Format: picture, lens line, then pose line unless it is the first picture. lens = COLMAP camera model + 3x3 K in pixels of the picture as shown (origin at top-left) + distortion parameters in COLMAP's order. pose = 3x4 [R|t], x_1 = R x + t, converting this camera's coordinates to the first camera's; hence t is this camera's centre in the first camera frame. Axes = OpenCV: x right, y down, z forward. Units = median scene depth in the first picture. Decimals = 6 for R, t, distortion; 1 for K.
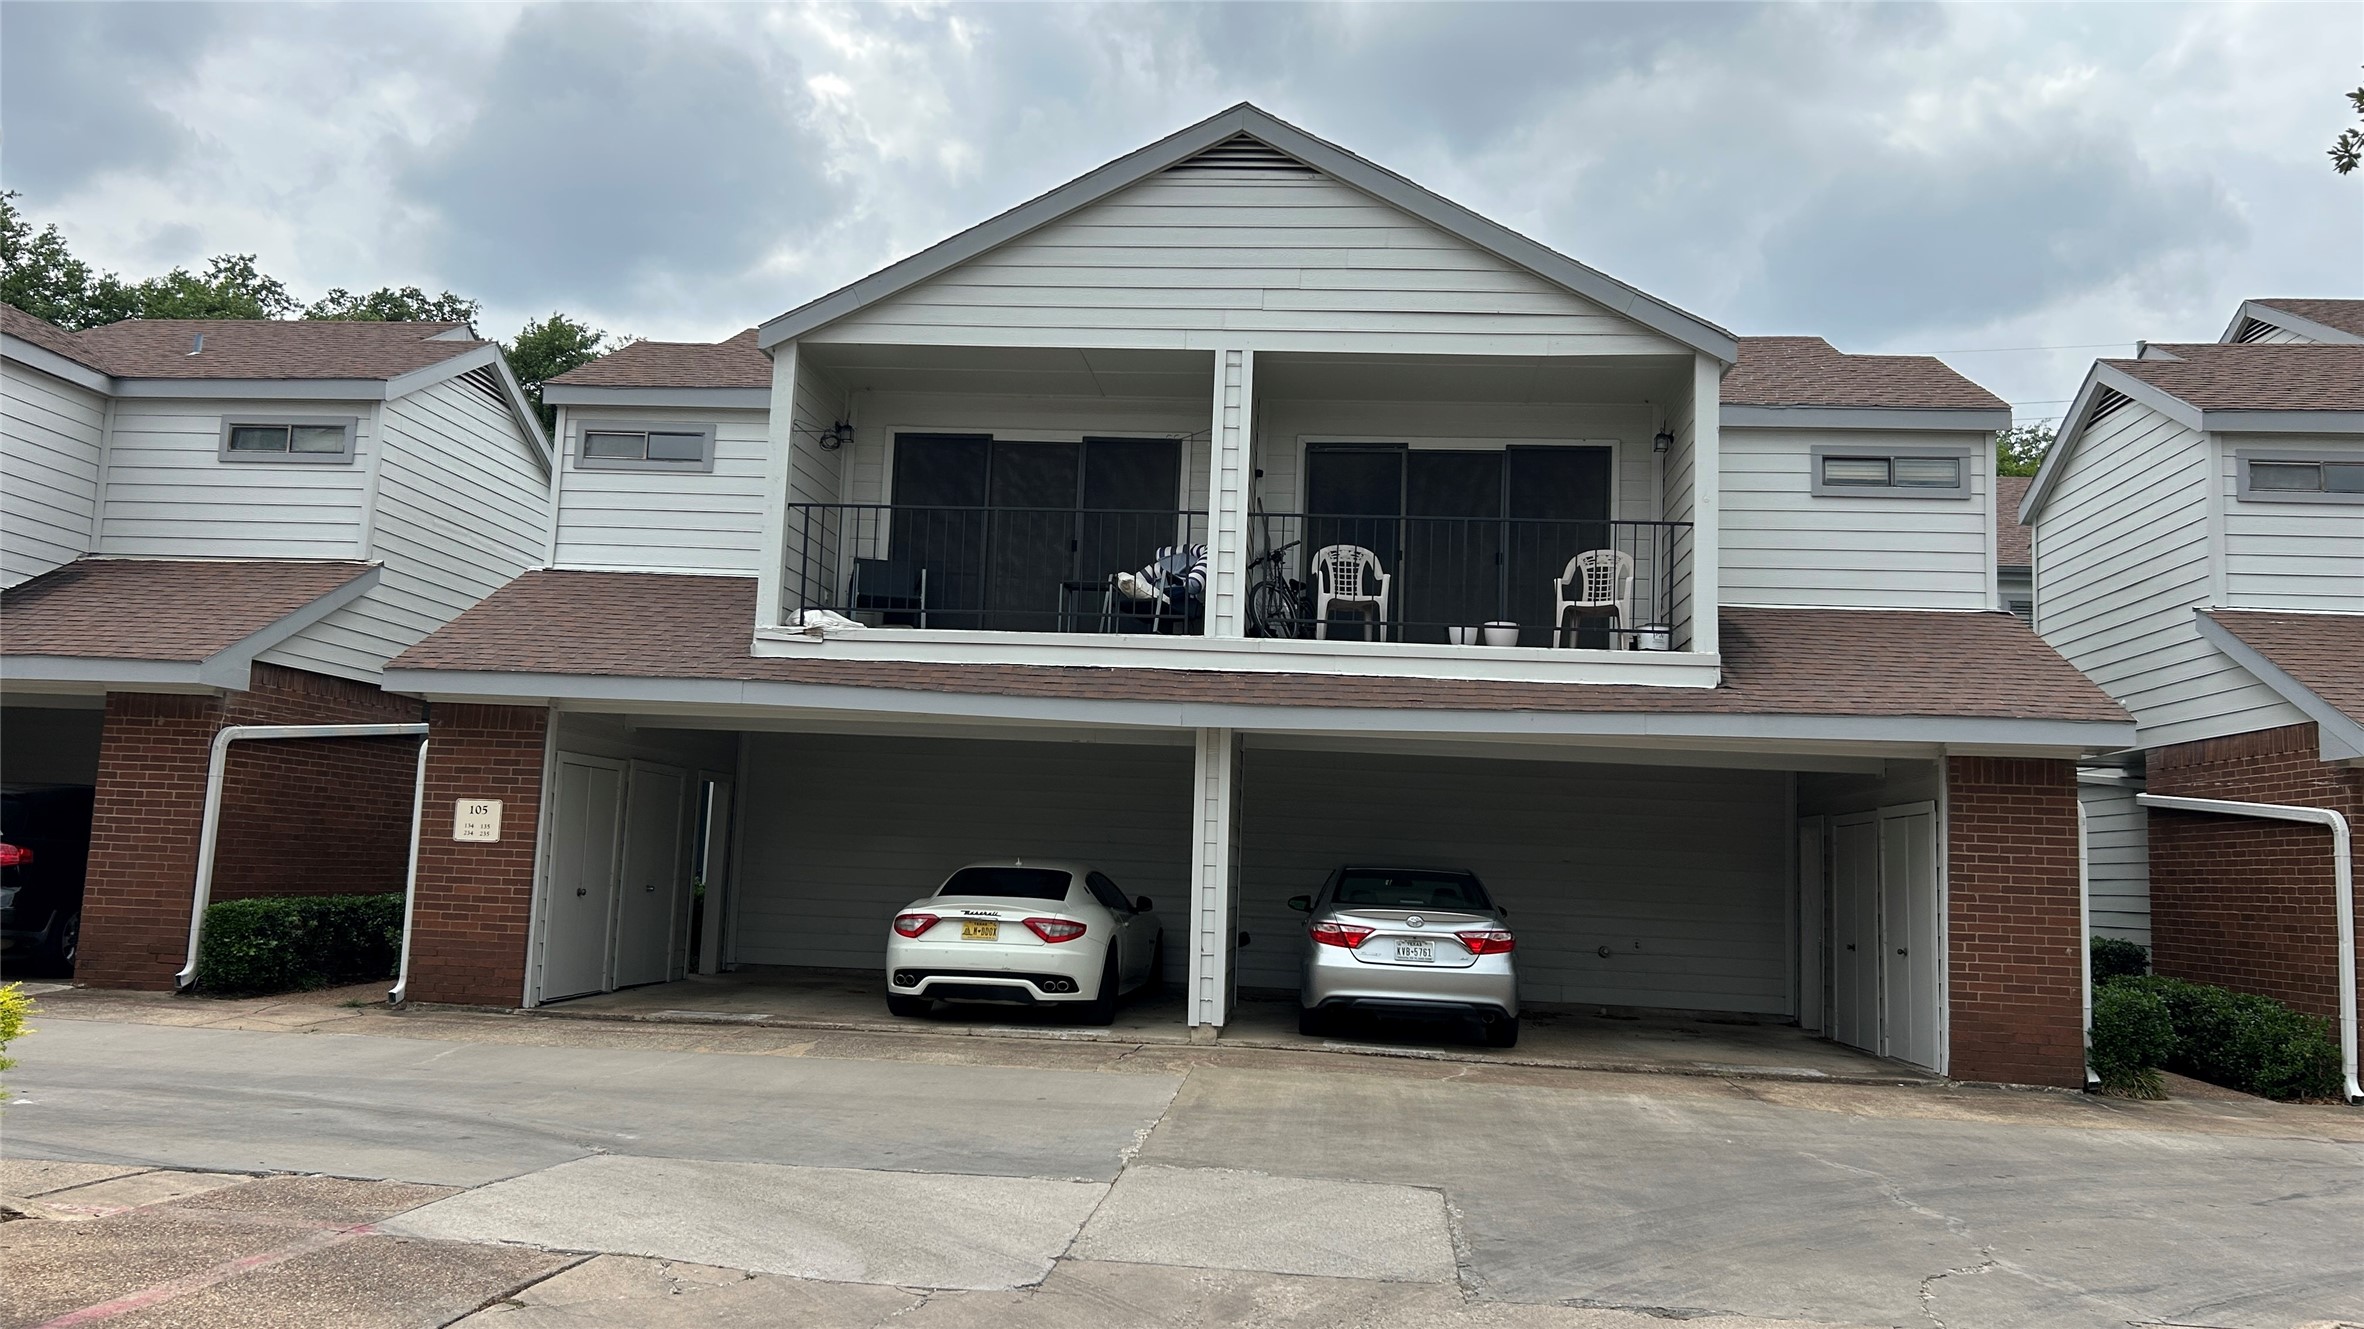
lens RADIAL K [[1810.4, 0, 1182.0], [0, 1810.4, 664.5], [0, 0, 1]] dist [0.050613, -0.057837]
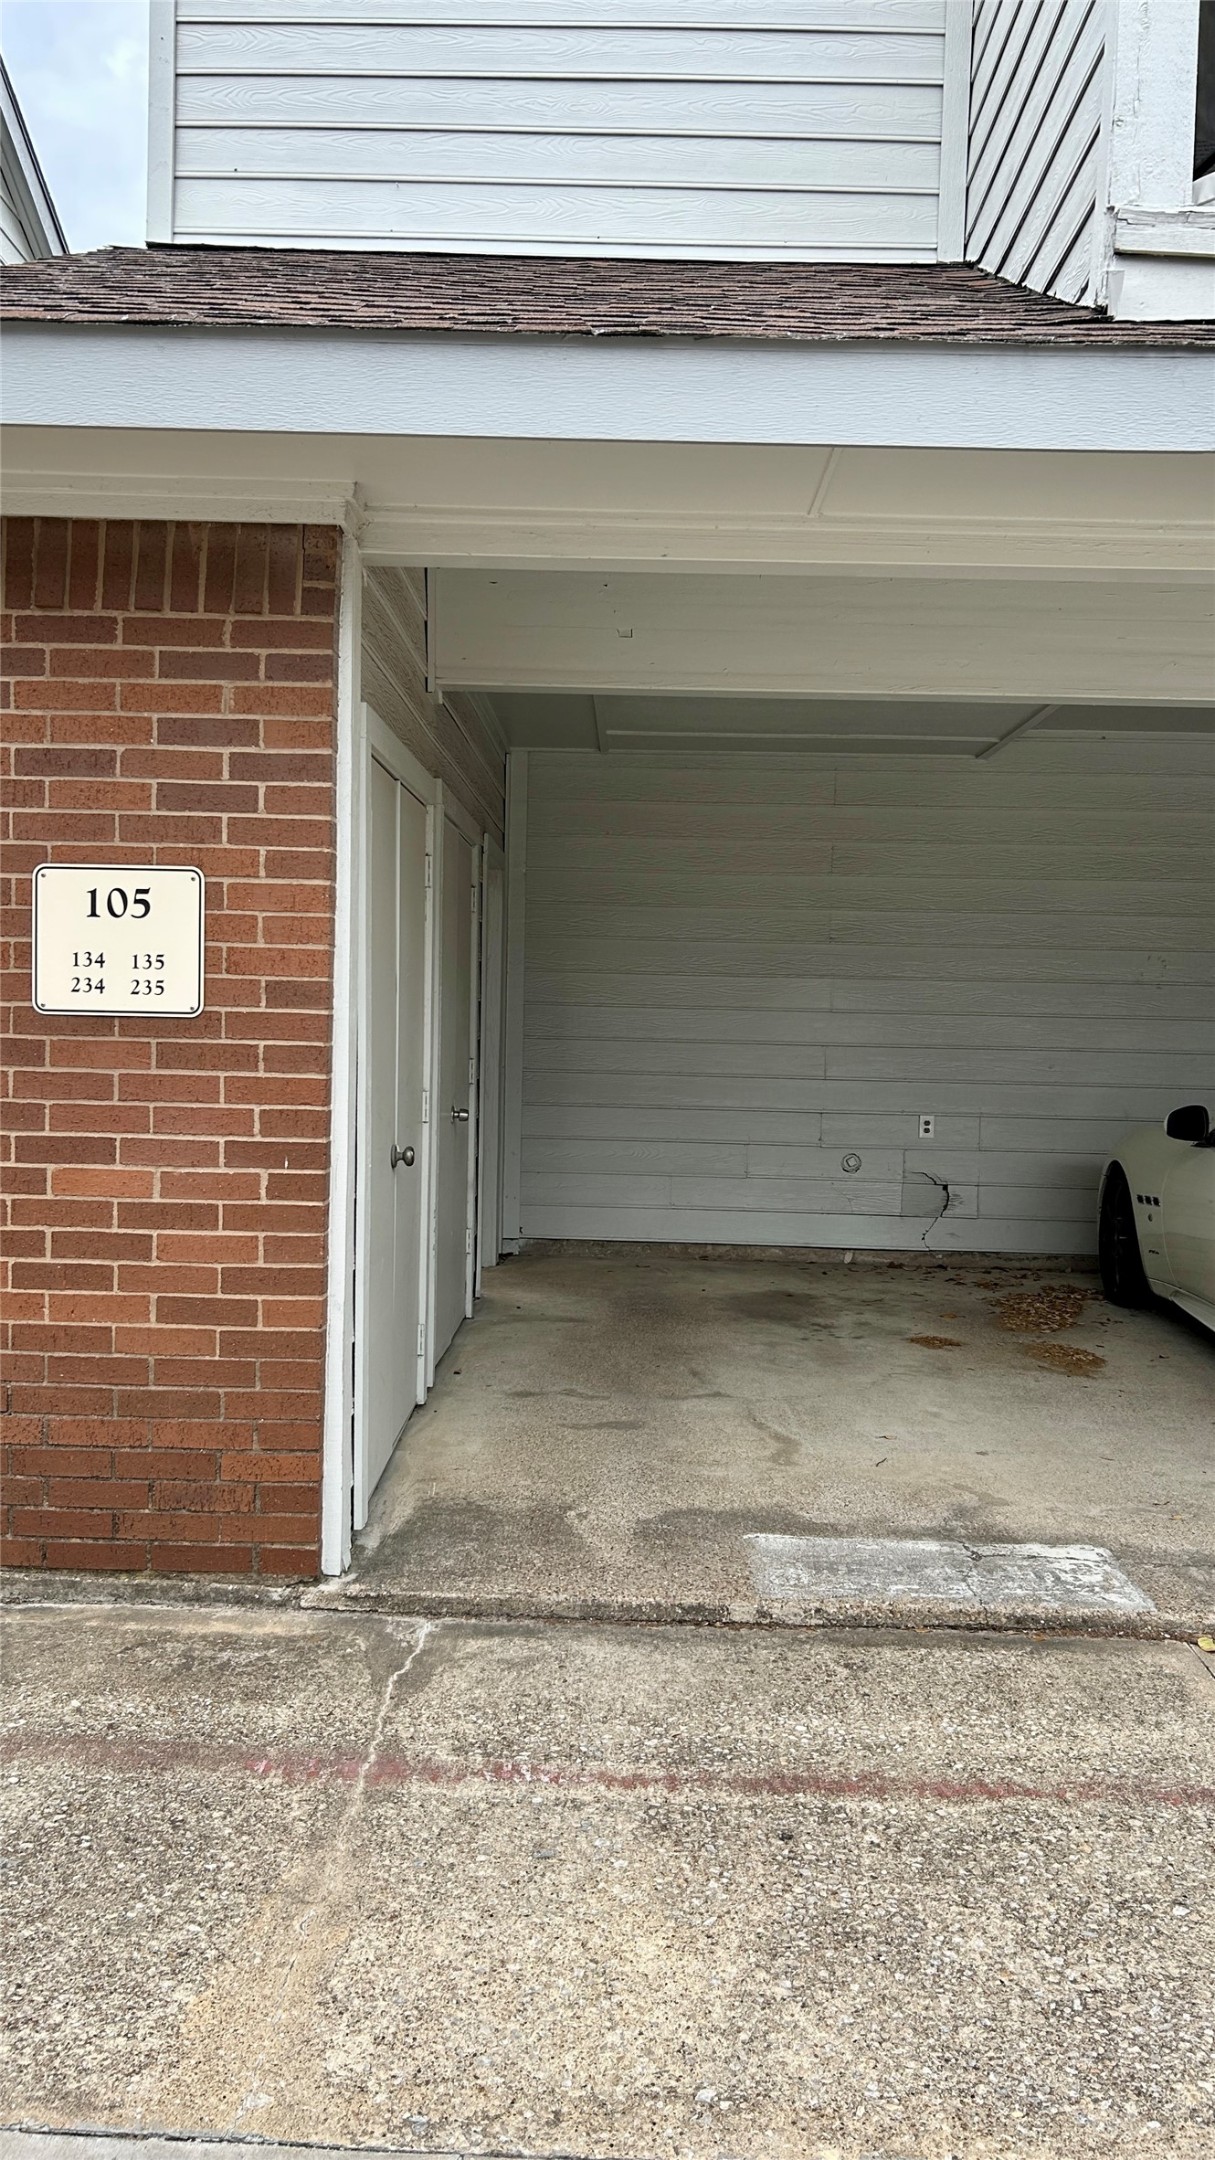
lens RADIAL K [[1654.2, 0, 607.5], [0, 1654.2, 1080.0], [0, 0, 1]] dist [0.050613, -0.057837]
pose [[0.997208, -0.021772, 0.071425, -0.329689], [0.010108, 0.987103, 0.159769, 0.066555], [-0.073983, -0.158601, 0.984567, 0.737646]]
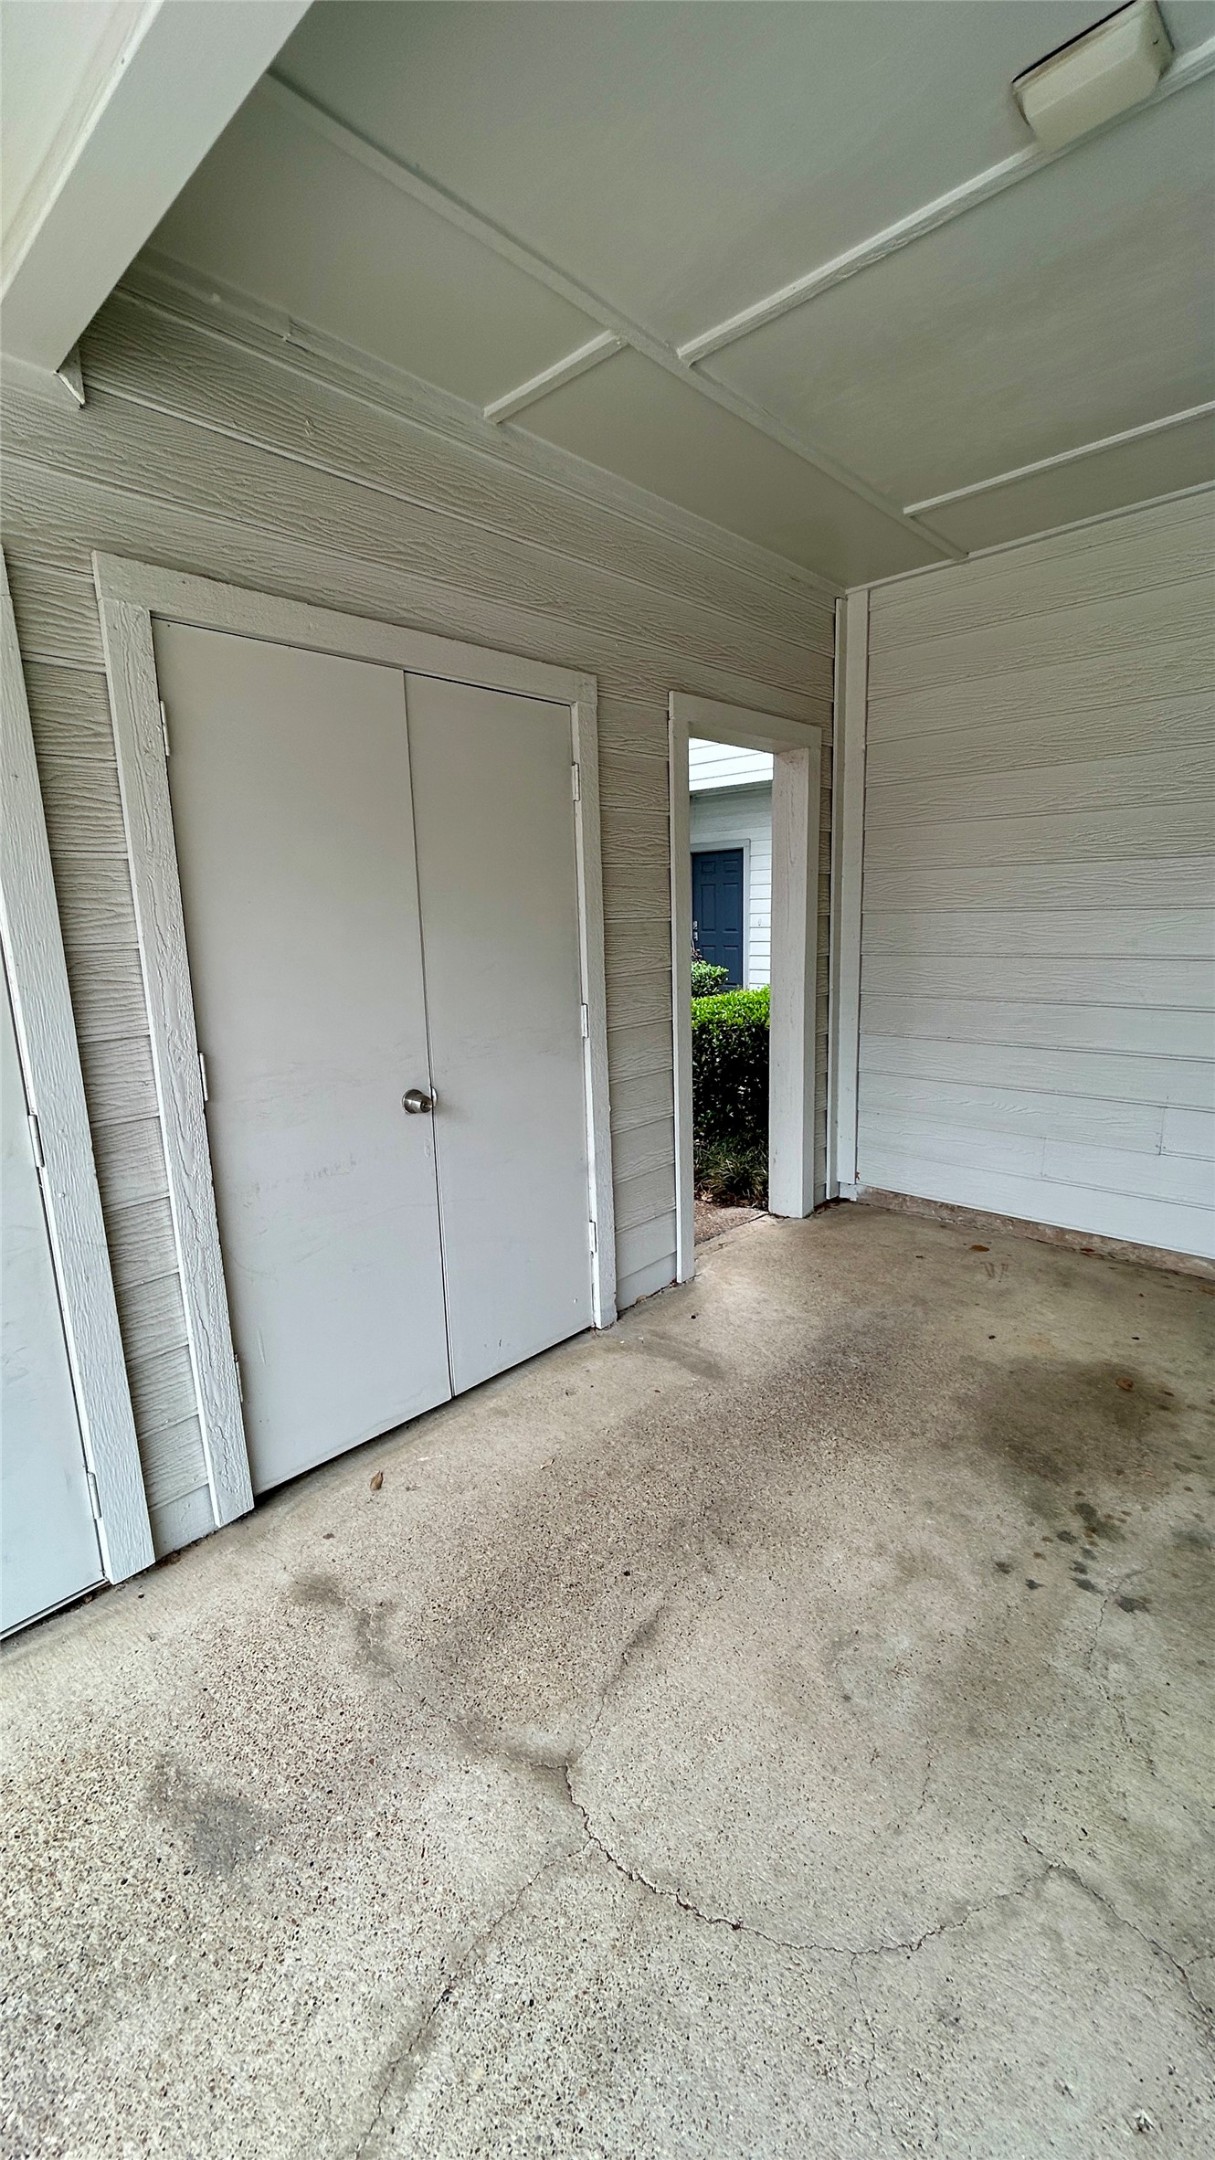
lens RADIAL K [[869.1, 0, 607.5], [0, 869.1, 1080.0], [0, 0, 1]] dist [0.000370, 0.000054]
pose [[0.779473, 0.050030, -0.624435, -0.276479], [0.137873, 0.958662, 0.248913, 0.084341], [0.611075, -0.280114, 0.740353, 0.888987]]
